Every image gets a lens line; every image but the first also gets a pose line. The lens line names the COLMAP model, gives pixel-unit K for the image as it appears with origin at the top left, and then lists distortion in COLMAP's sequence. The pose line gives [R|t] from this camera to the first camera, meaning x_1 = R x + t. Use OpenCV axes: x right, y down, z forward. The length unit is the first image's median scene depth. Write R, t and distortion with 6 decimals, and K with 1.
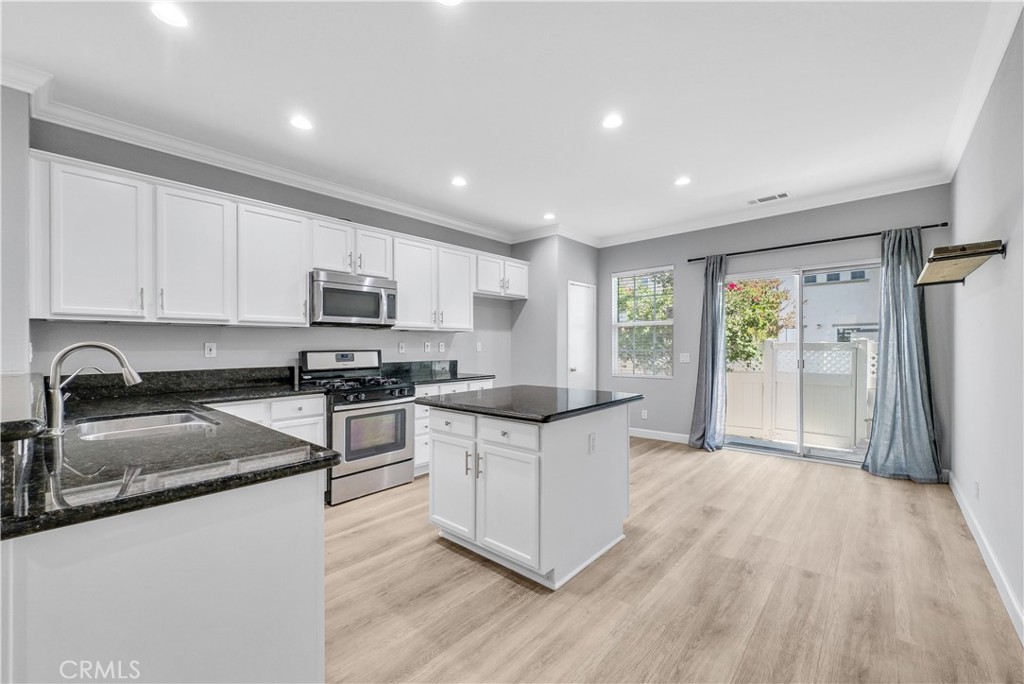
lens RADIAL K [[415.9, 0, 510.9], [0, 415.9, 348.7], [0, 0, 1]] dist [-0.001040, -0.000566]
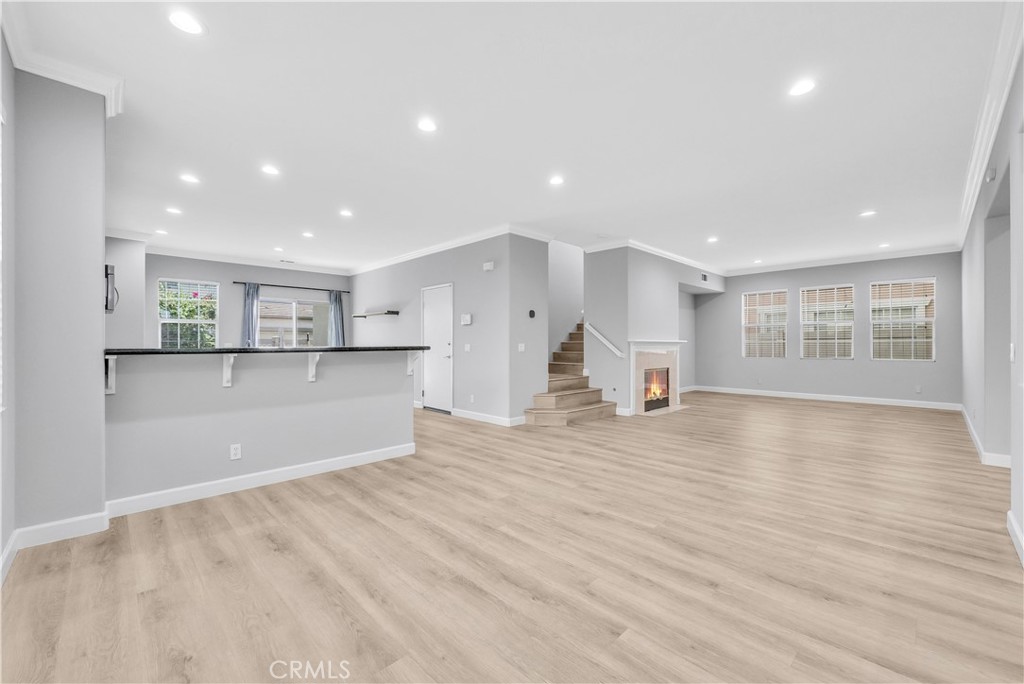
lens RADIAL K [[415.9, 0, 512.6], [0, 415.9, 344.5], [0, 0, 1]] dist [-0.001040, -0.000566]
pose [[0.057057, 0.002503, 0.998368, -1.541179], [0.007408, 0.999968, -0.002930, 0.041768], [-0.998343, 0.007563, 0.057036, -0.172538]]
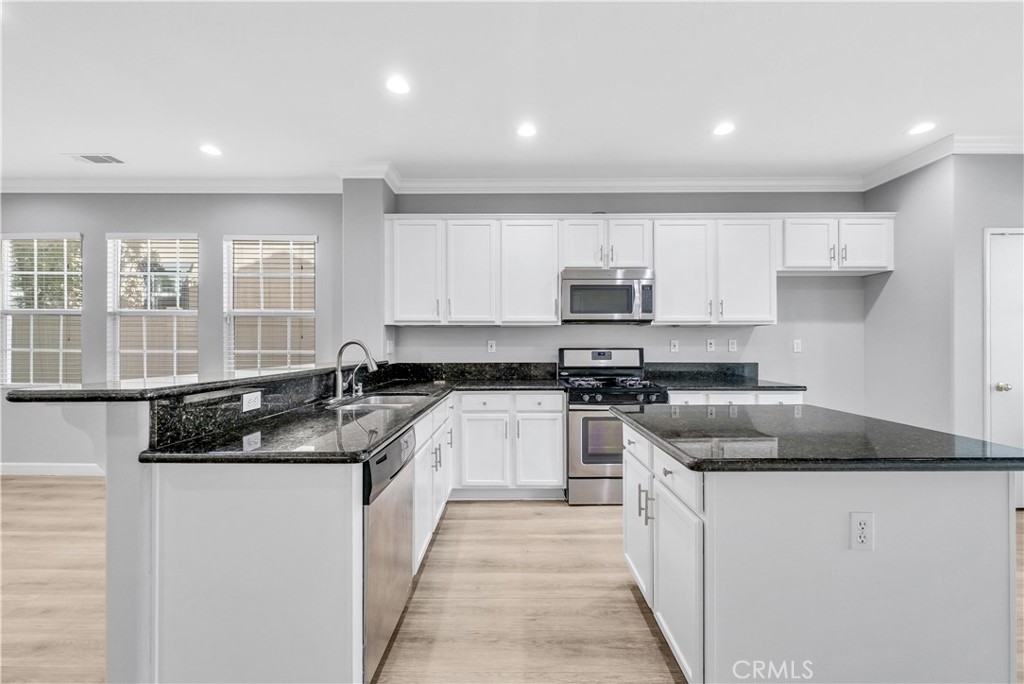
lens RADIAL K [[415.9, 0, 509.7], [0, 415.9, 344.2], [0, 0, 1]] dist [-0.001040, -0.000566]
pose [[0.663077, 0.005490, -0.748531, 0.208542], [-0.008905, 0.999960, -0.000554, -0.003093], [0.748498, 0.007033, 0.663100, 0.227140]]
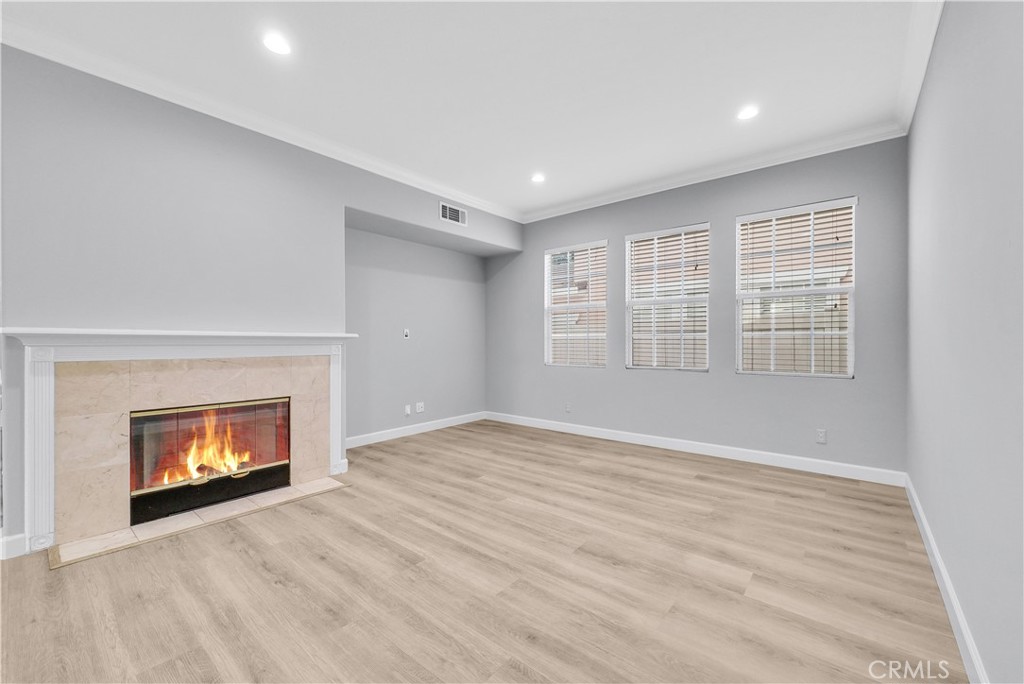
lens RADIAL K [[415.9, 0, 513.1], [0, 415.9, 341.5], [0, 0, 1]] dist [-0.001040, -0.000566]
pose [[-0.041667, 0.002095, 0.999129, -0.274412], [0.006928, 0.999974, -0.001808, 0.044768], [-0.999108, 0.006846, -0.041680, -1.333445]]
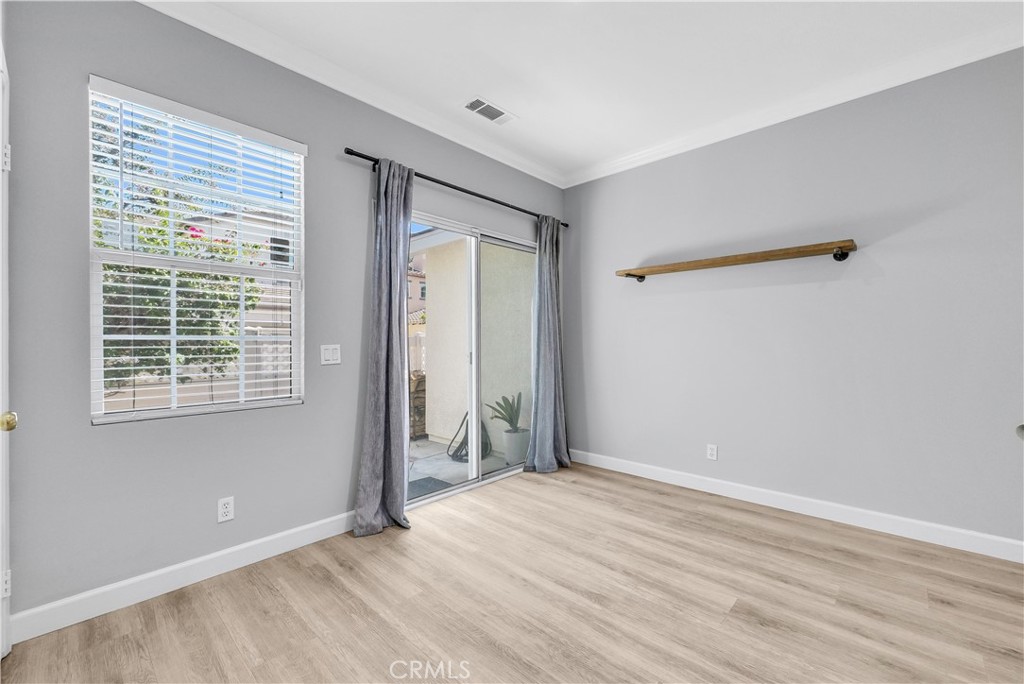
lens RADIAL K [[415.9, 0, 521.6], [0, 415.9, 351.8], [0, 0, 1]] dist [-0.001040, -0.000566]
pose [[0.012885, -0.005879, 0.999900, -0.072550], [0.003267, 0.999978, 0.005837, 0.027839], [-0.999912, 0.003191, 0.012904, 1.196237]]
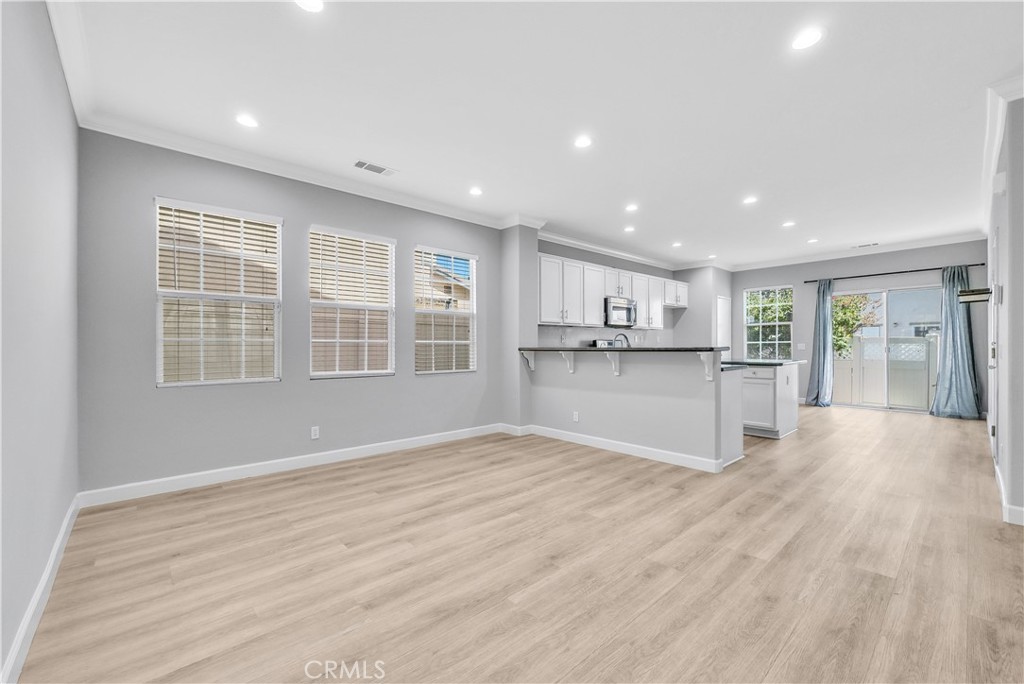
lens RADIAL K [[415.9, 0, 510.4], [0, 415.9, 346.6], [0, 0, 1]] dist [-0.001040, -0.000566]
pose [[0.994434, 0.001052, -0.105358, -0.718415], [-0.001403, 0.999994, -0.003253, 0.042963], [0.105354, 0.003382, 0.994429, -0.922487]]
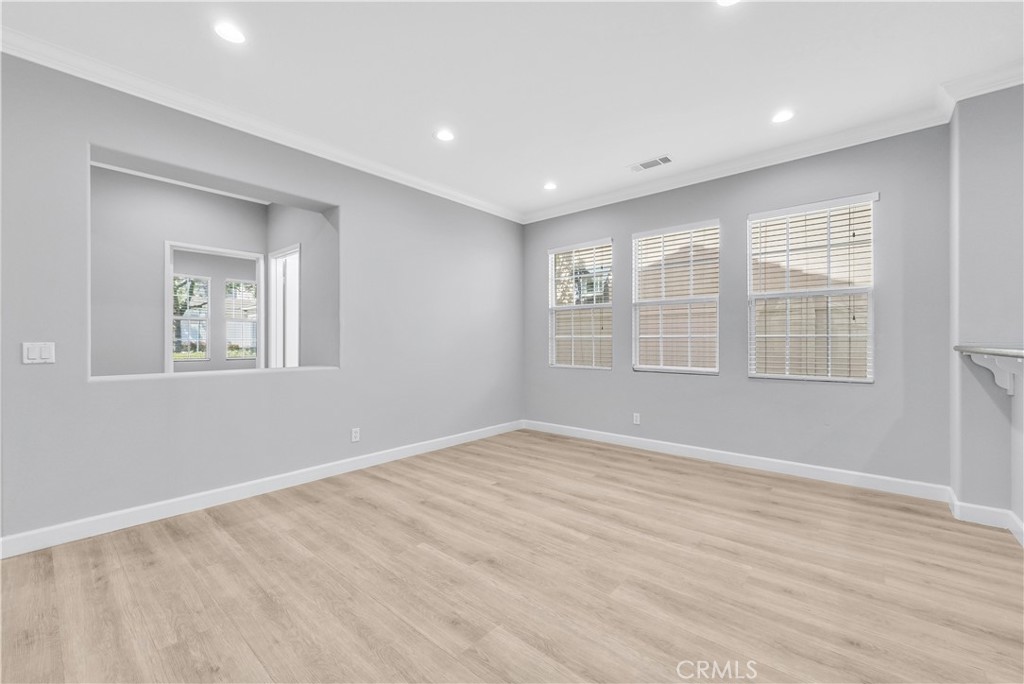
lens RADIAL K [[415.9, 0, 510.4], [0, 415.9, 341.9], [0, 0, 1]] dist [-0.001040, -0.000566]
pose [[0.017309, 0.003966, -0.999842, -0.091744], [-0.004927, 0.999980, 0.003881, 0.036305], [0.999838, 0.004859, 0.017328, -0.249980]]
